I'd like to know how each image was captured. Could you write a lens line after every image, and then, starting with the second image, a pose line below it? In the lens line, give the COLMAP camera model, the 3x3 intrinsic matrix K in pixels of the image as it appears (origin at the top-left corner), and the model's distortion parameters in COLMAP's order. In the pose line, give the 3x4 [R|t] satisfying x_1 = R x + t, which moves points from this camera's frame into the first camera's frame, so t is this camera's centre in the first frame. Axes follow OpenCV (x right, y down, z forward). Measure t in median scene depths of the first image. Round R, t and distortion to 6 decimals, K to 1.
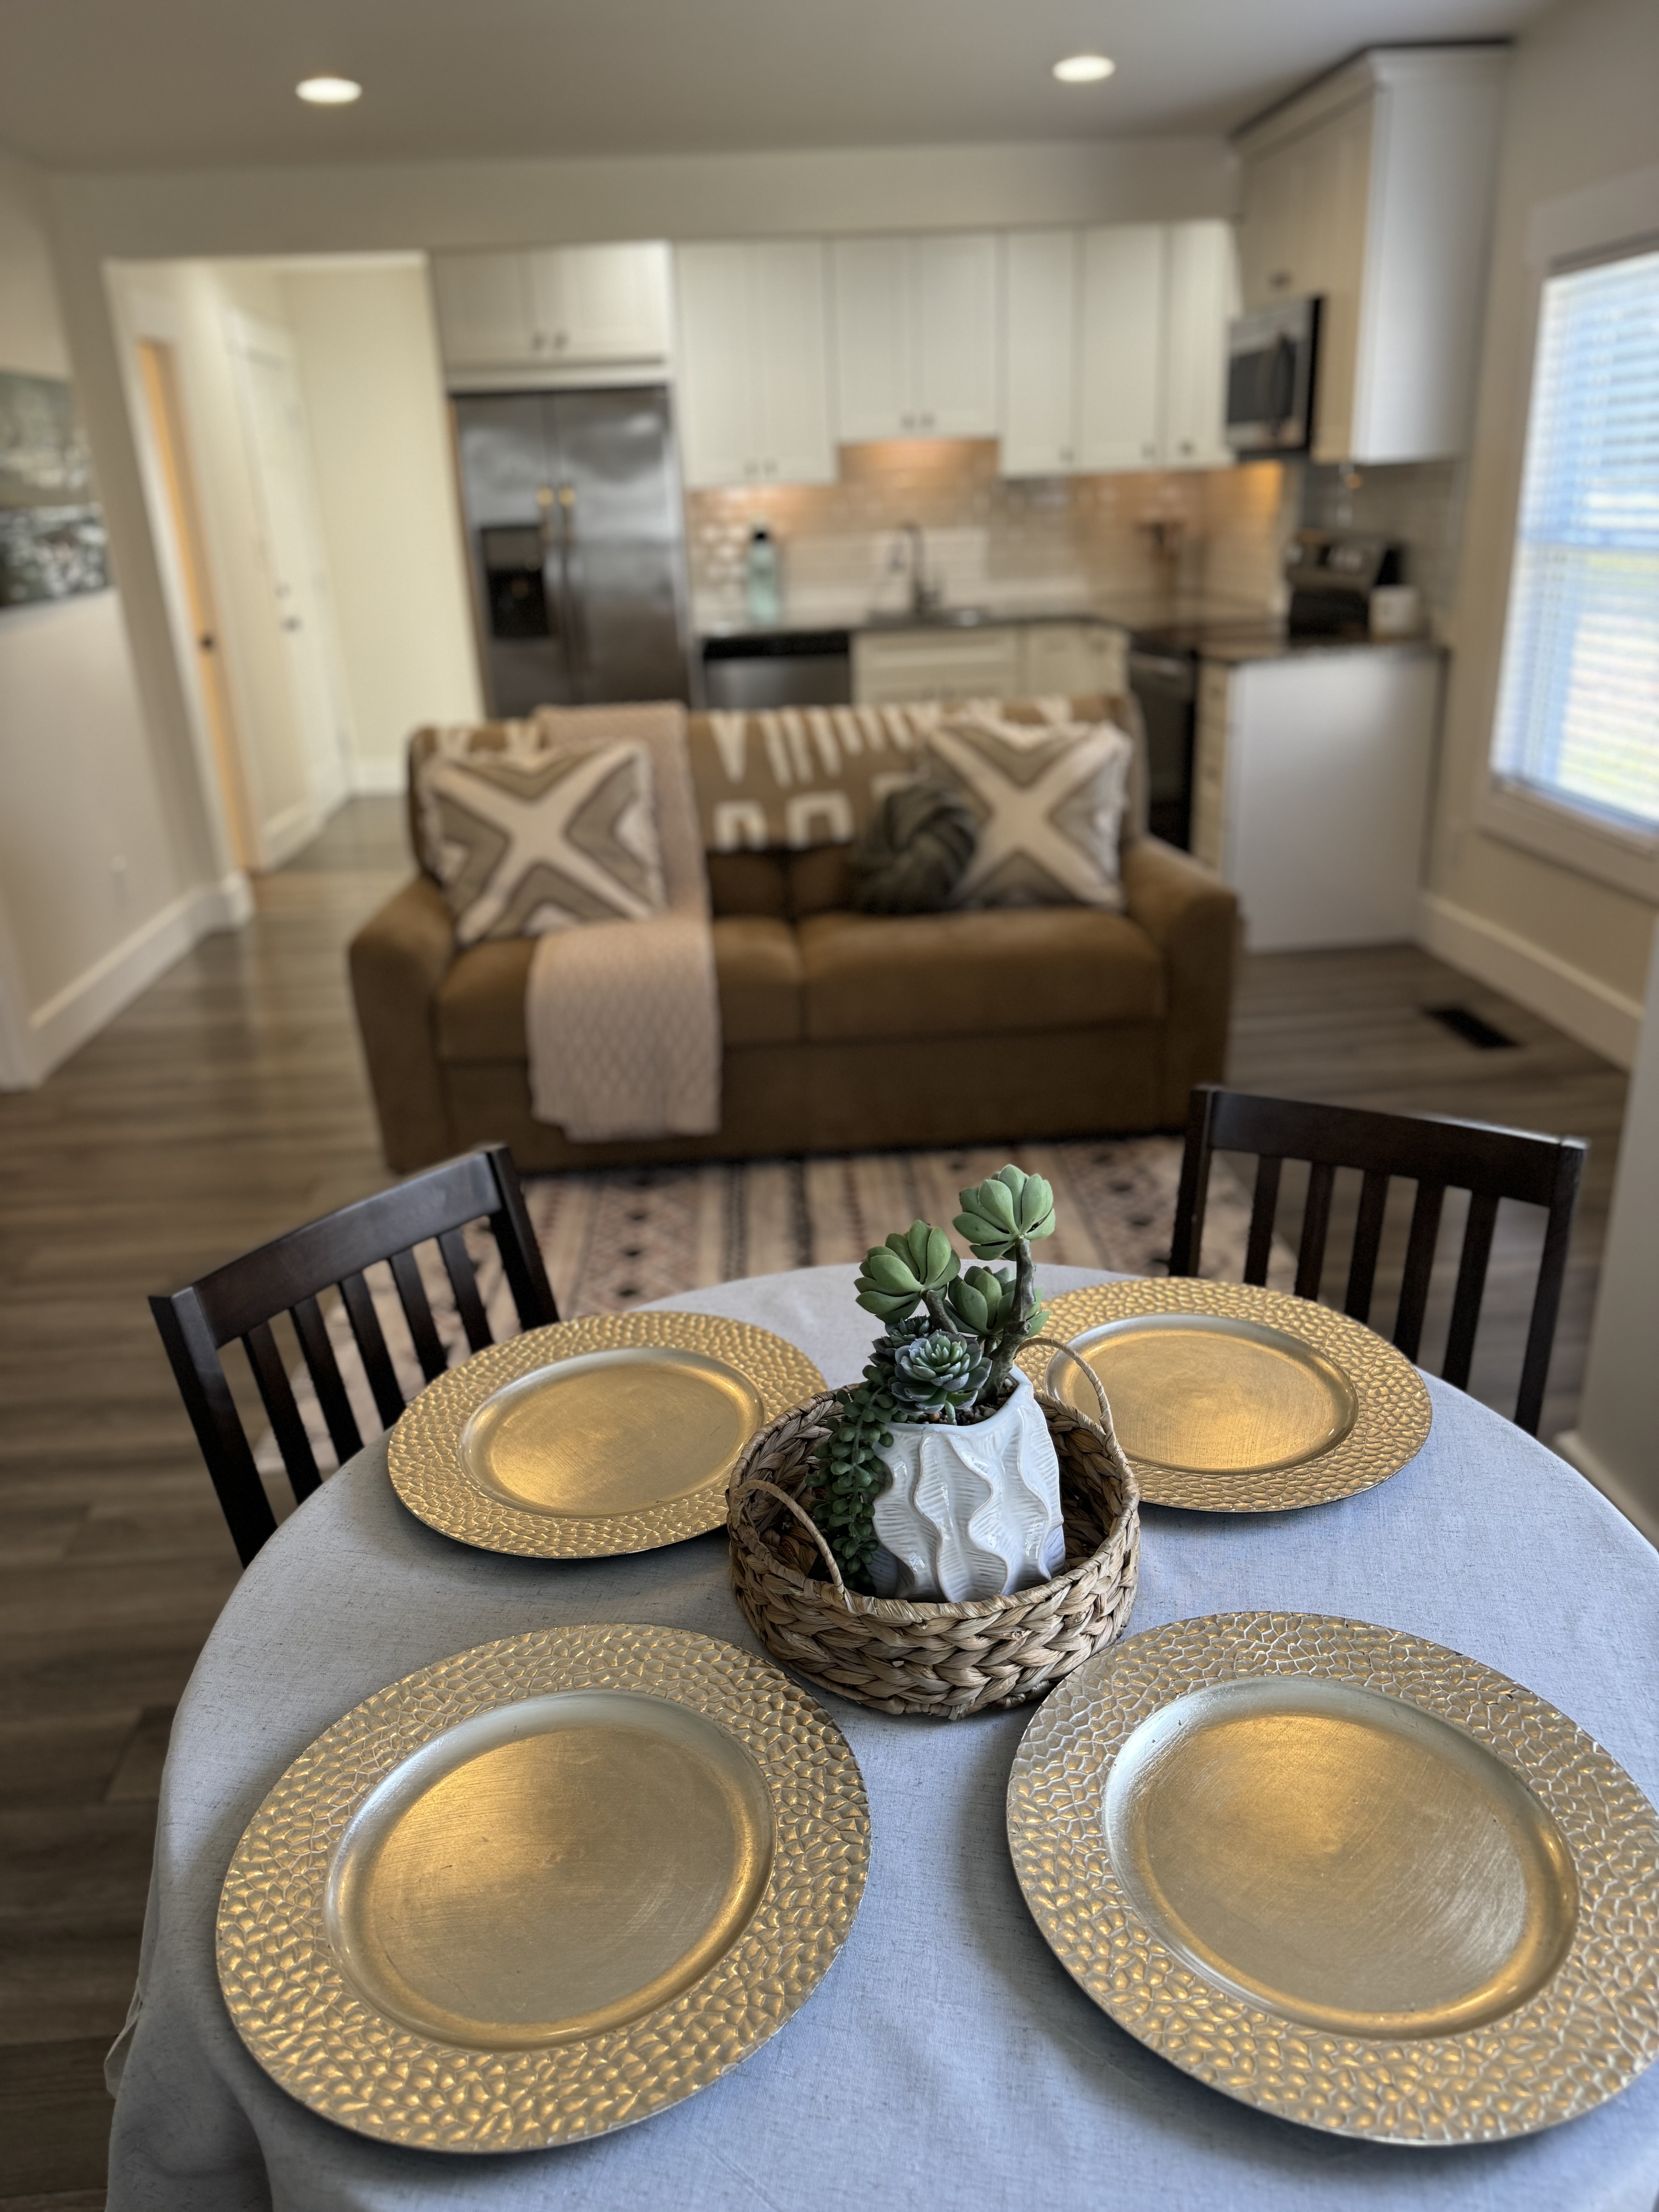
lens RADIAL K [[1589.6, 0, 829.5], [0, 1589.6, 1106.0], [0, 0, 1]] dist [0.103434, -0.099339]
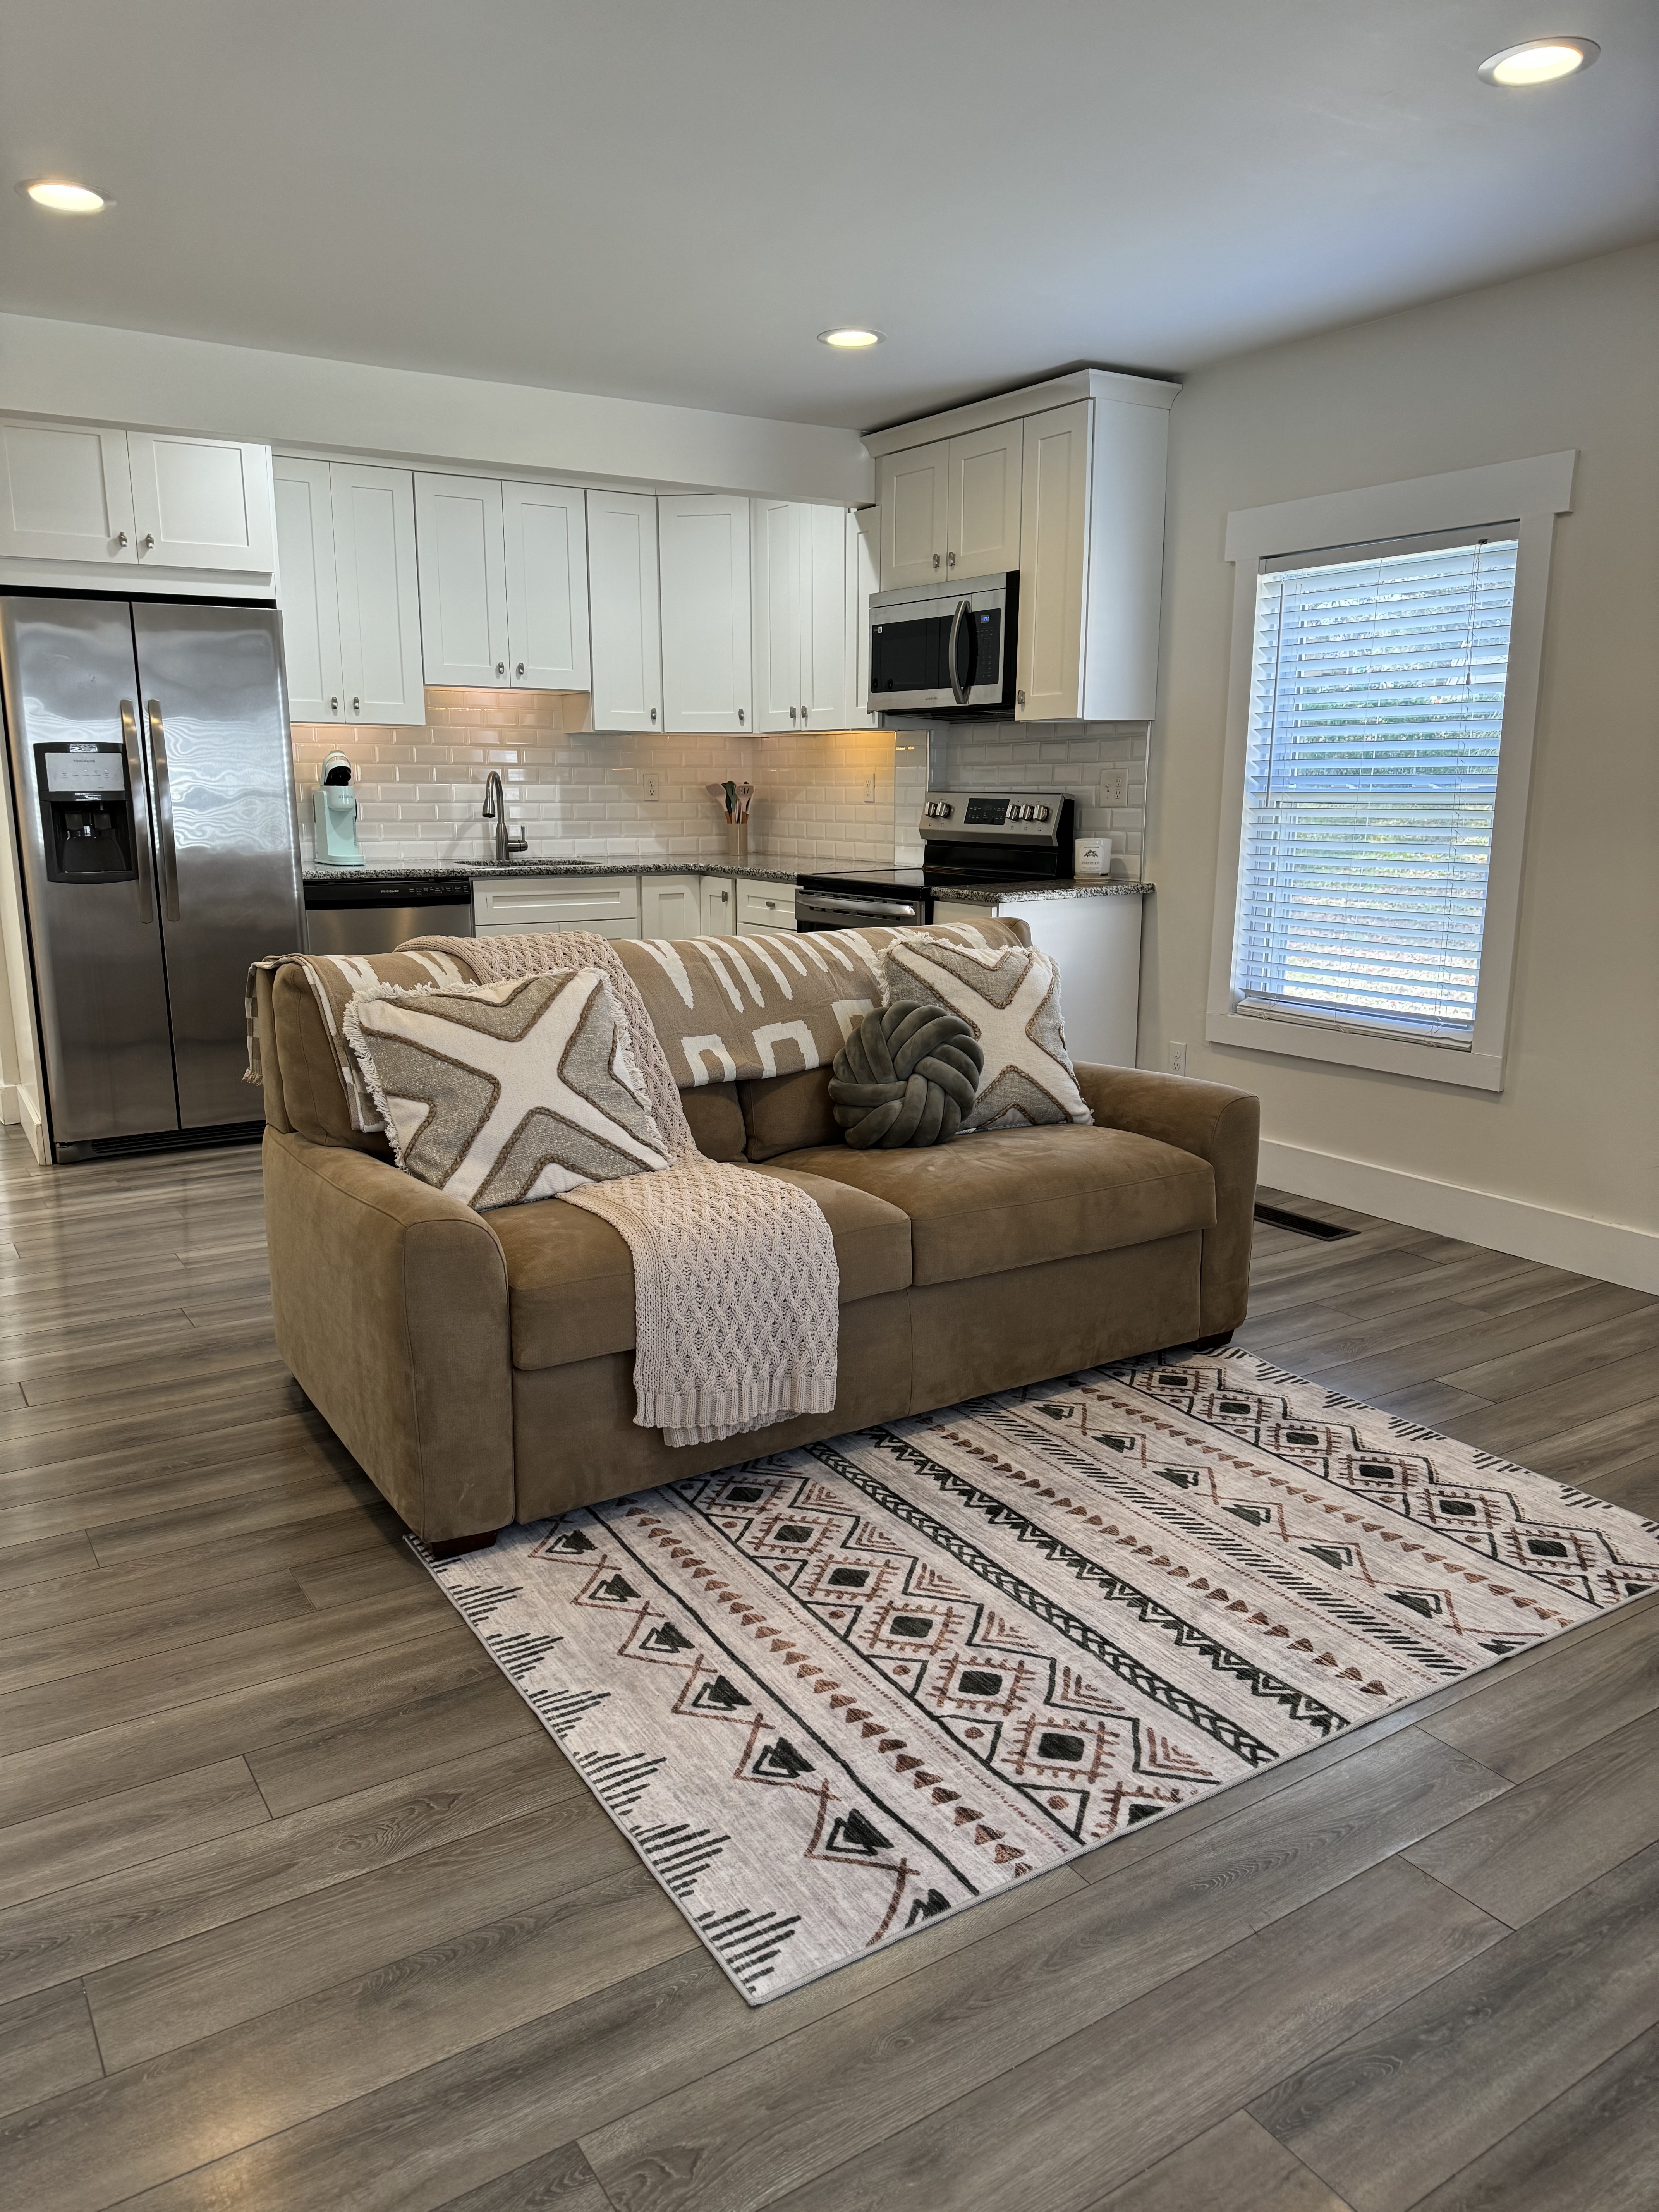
lens RADIAL K [[1589.6, 0, 829.5], [0, 1589.6, 1106.0], [0, 0, 1]] dist [0.103434, -0.099339]
pose [[0.876292, -0.058699, 0.478191, -0.407104], [0.141087, 0.980302, -0.138210, -0.022515], [-0.460658, 0.188579, 0.867313, 0.227623]]
